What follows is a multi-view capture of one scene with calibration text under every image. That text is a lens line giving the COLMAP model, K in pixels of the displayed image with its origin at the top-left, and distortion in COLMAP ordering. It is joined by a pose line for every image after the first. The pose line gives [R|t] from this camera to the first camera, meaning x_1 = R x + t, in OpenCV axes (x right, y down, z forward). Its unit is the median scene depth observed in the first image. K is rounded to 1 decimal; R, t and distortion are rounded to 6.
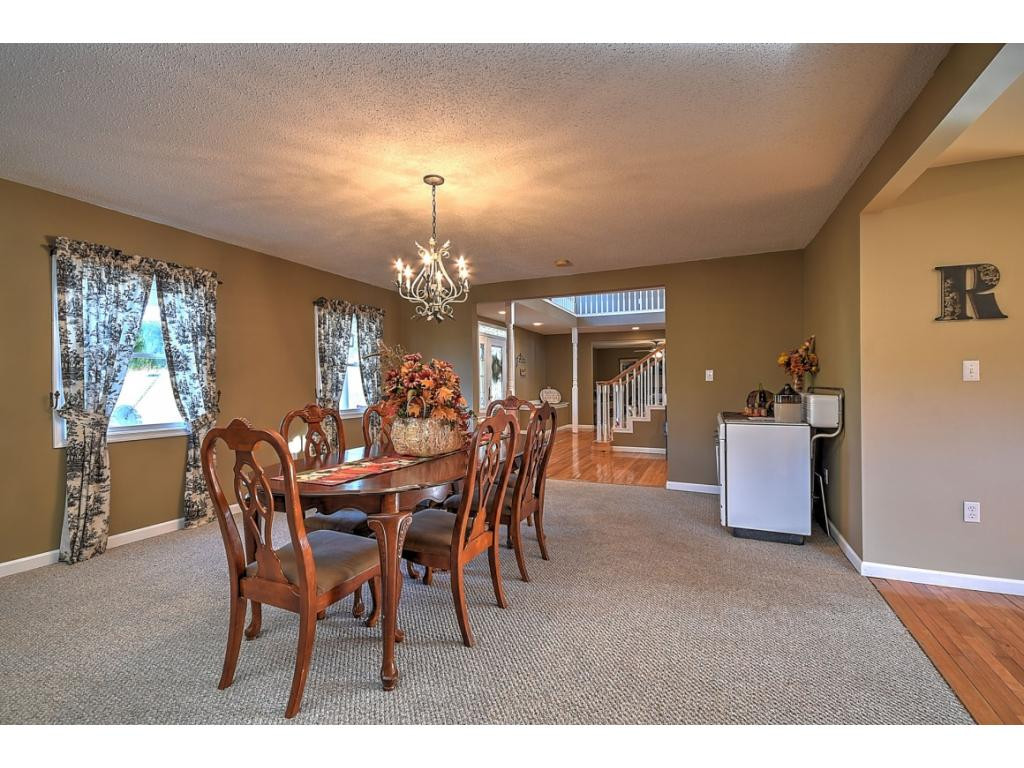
lens RADIAL K [[447.5, 0, 503.9], [0, 447.5, 382.4], [0, 0, 1]] dist [0.002725, -0.011613]
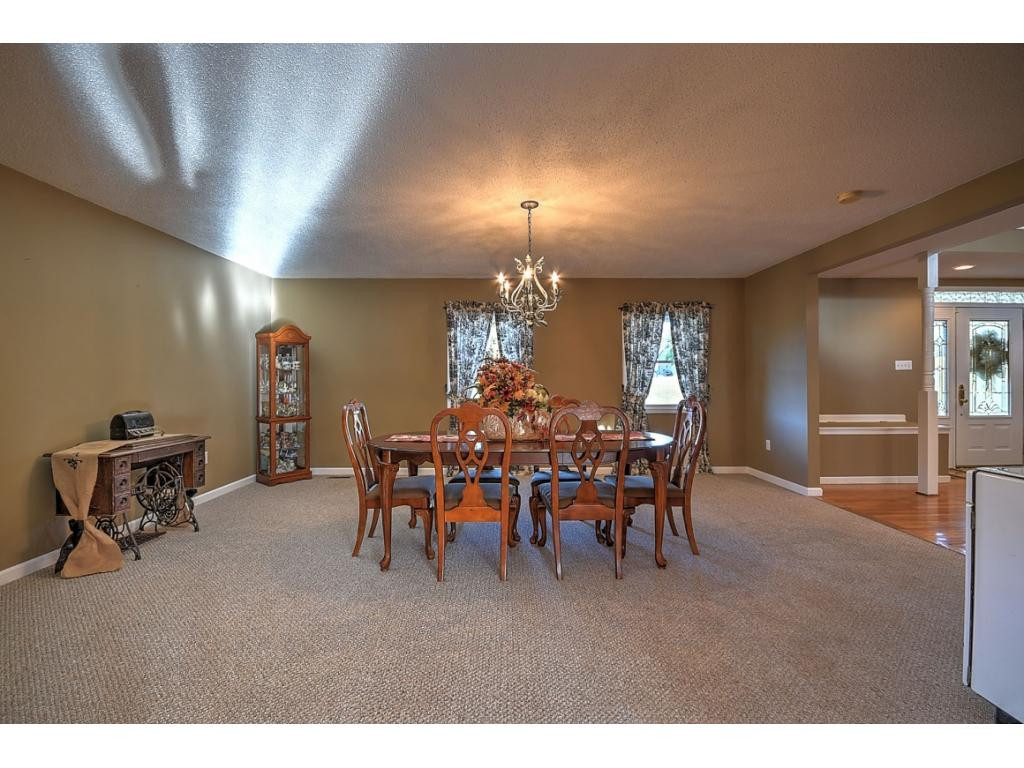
lens RADIAL K [[447.5, 0, 503.9], [0, 447.5, 382.4], [0, 0, 1]] dist [0.002725, -0.011613]
pose [[0.412410, 0.008174, -0.910962, 0.691056], [0.001096, 0.999955, 0.009468, -0.002756], [0.910998, -0.004903, 0.412382, 0.363491]]
